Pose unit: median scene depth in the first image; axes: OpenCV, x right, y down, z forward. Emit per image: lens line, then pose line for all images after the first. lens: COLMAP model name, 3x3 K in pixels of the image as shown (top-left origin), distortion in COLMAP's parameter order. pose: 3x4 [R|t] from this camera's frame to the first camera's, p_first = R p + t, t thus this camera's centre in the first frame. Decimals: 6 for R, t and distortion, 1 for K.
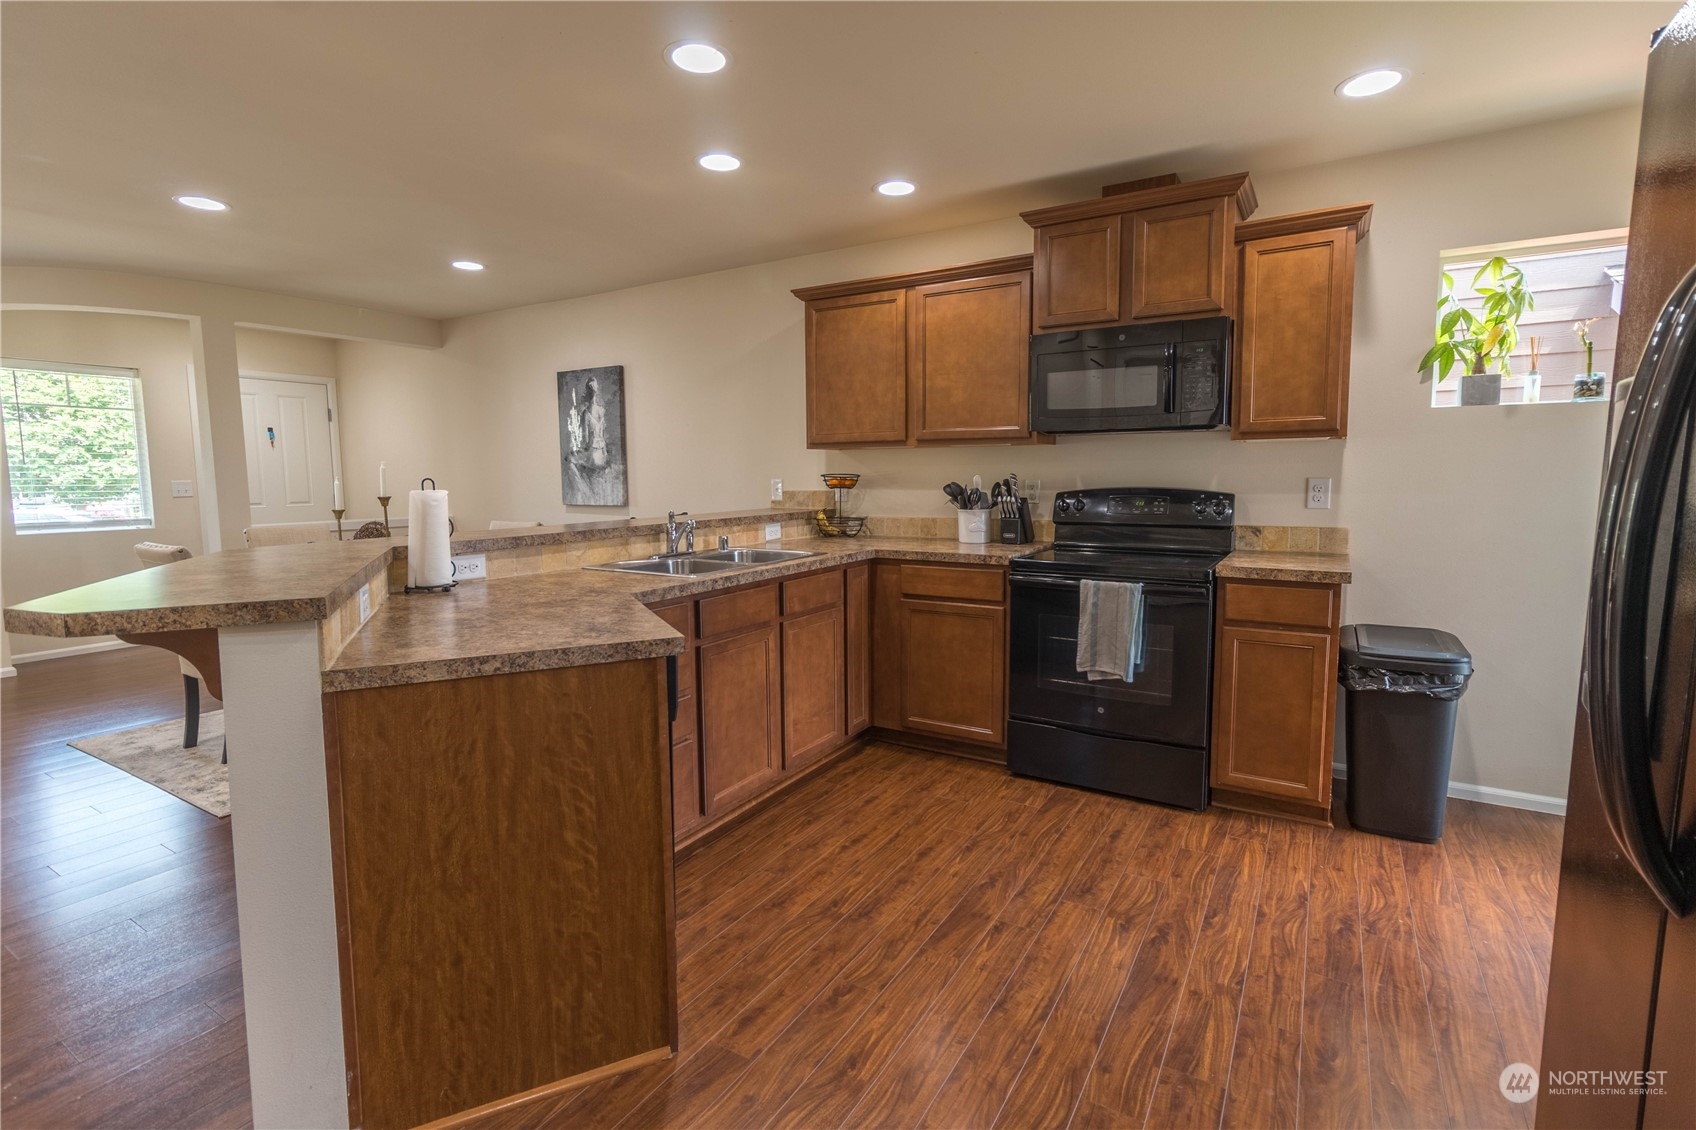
lens RADIAL K [[780.8, 0, 864.4], [0, 780.8, 552.6], [0, 0, 1]] dist [0.001636, 0.001306]
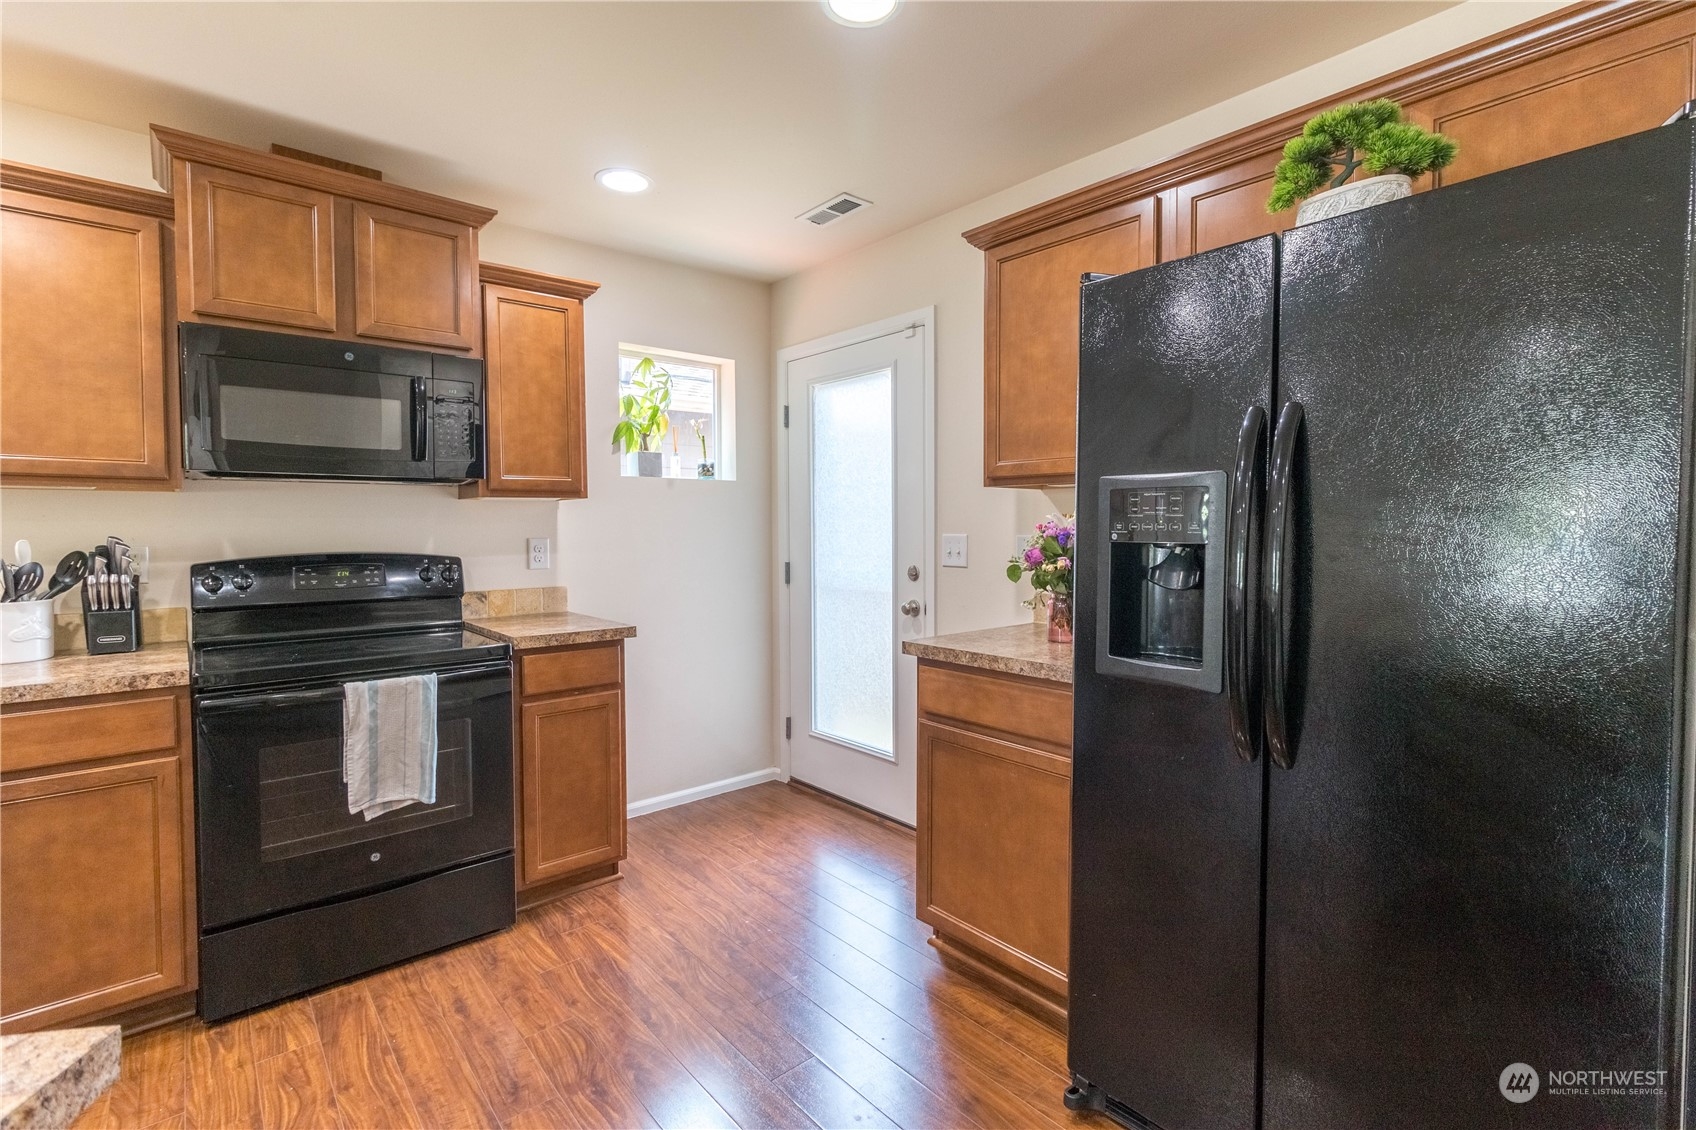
lens RADIAL K [[780.8, 0, 854.5], [0, 780.8, 551.9], [0, 0, 1]] dist [0.001636, 0.001306]
pose [[0.312302, -0.025949, 0.949628, -0.233324], [0.101187, 0.994849, -0.006093, -0.031082], [-0.944578, 0.097993, 0.313319, 0.304658]]
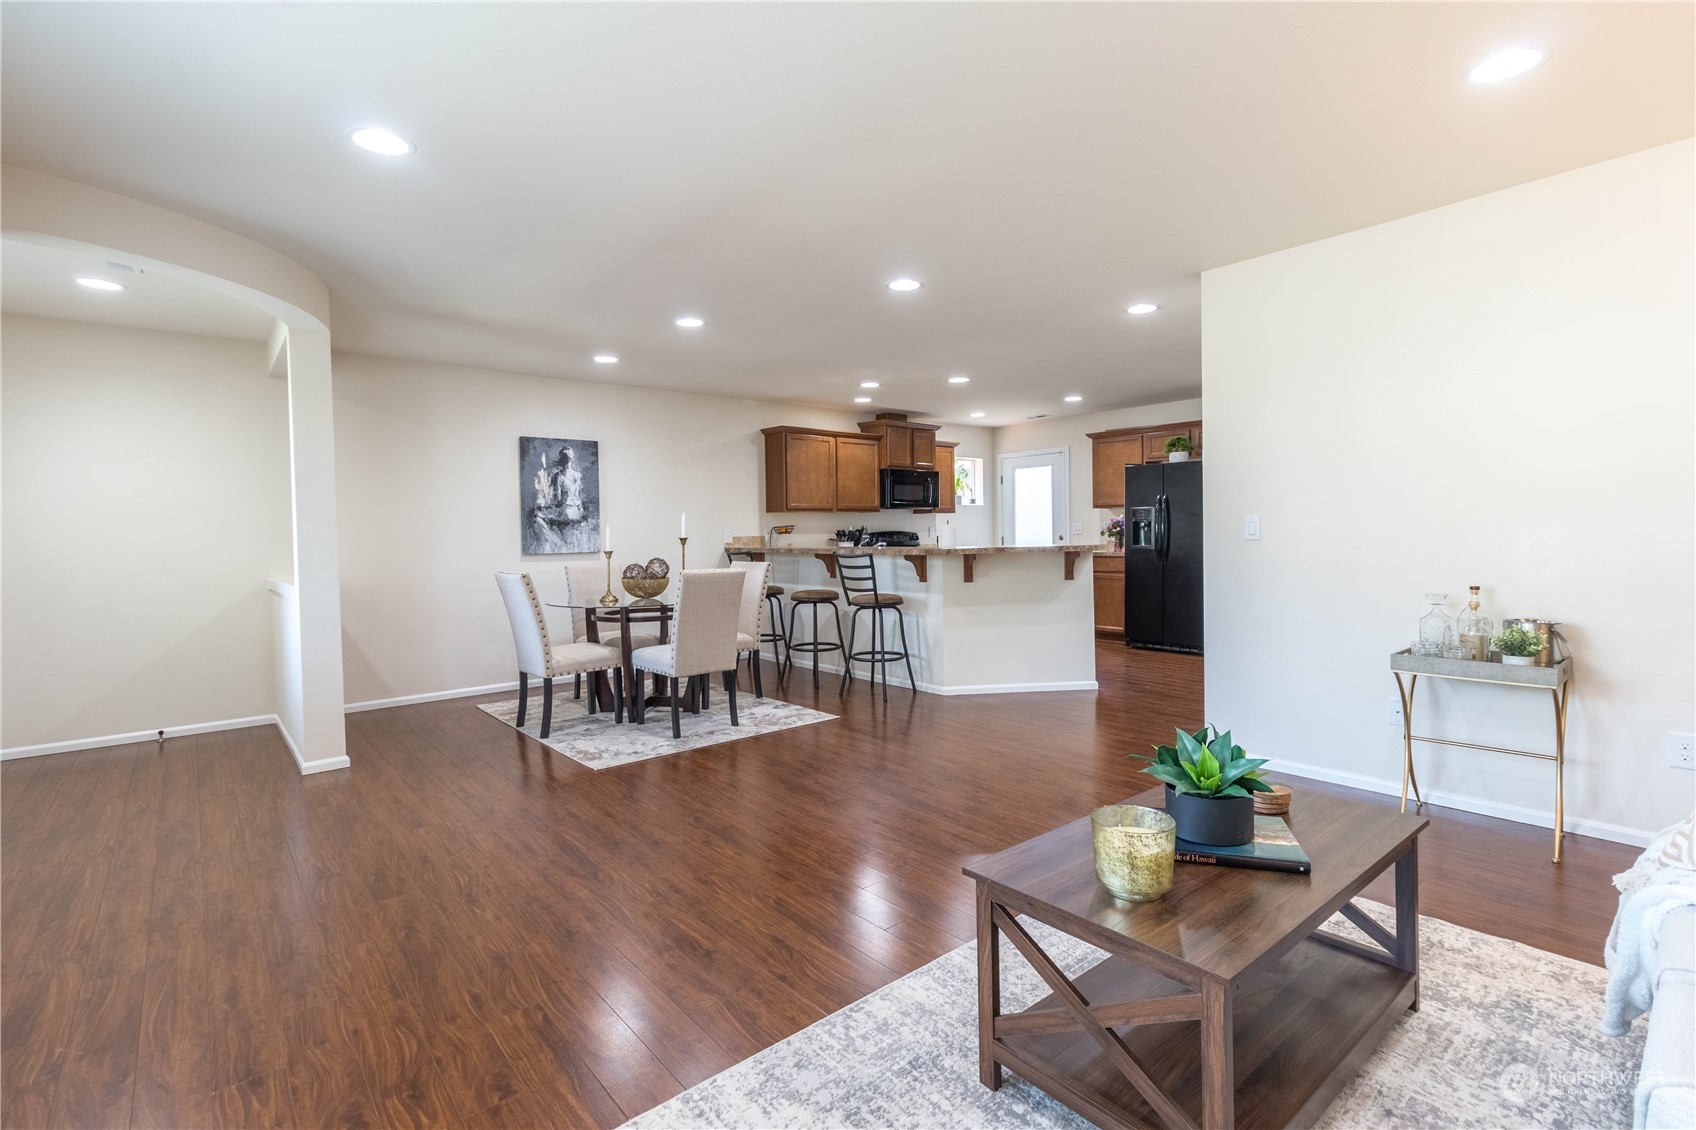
lens RADIAL K [[780.8, 0, 855.1], [0, 780.8, 552.6], [0, 0, 1]] dist [0.001636, 0.001306]
pose [[0.315445, -0.021201, 0.948707, -2.194413], [0.113643, 0.993399, -0.015586, 0.010751], [-0.942114, 0.112731, 0.315773, 0.360115]]
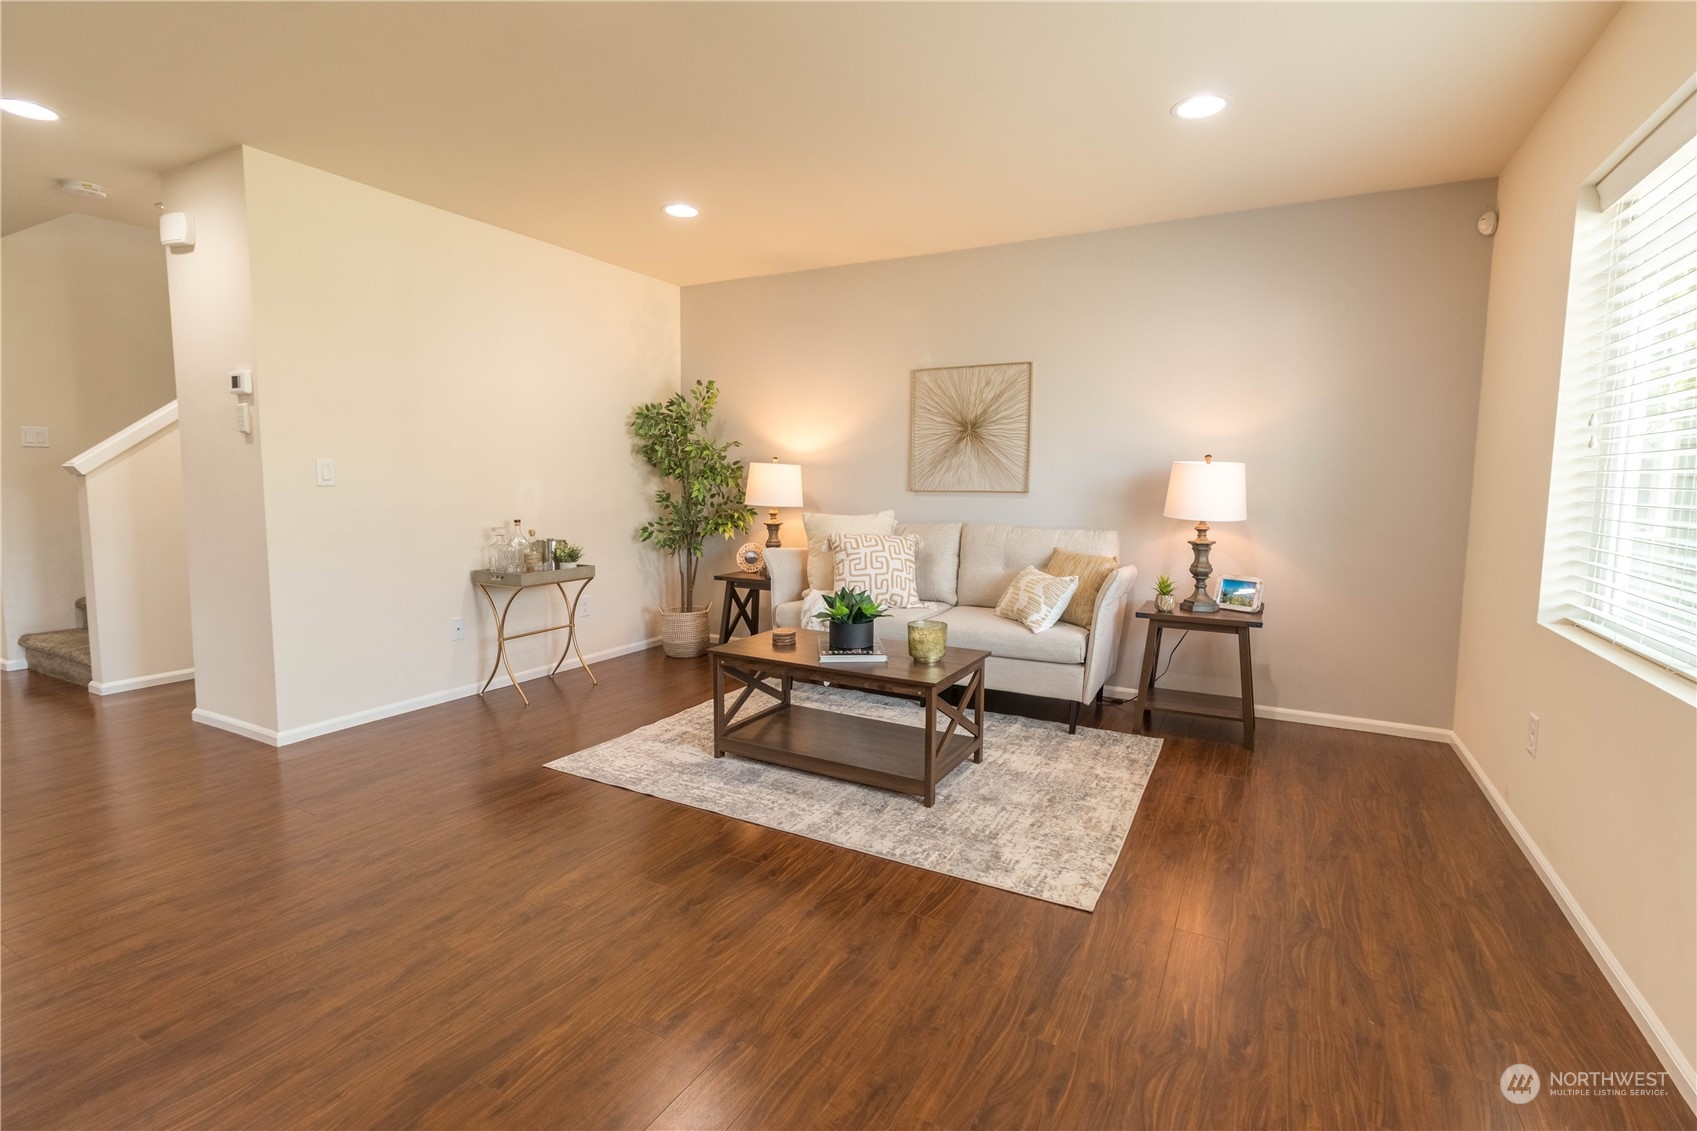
lens RADIAL K [[781.3, 0, 858.0], [0, 781.3, 547.2], [0, 0, 1]] dist [0.001636, 0.001306]
pose [[-0.998599, -0.000751, -0.052905, -1.564205], [-0.010703, 0.982097, 0.188070, -0.087131], [0.051816, 0.188372, -0.980730, 1.271635]]
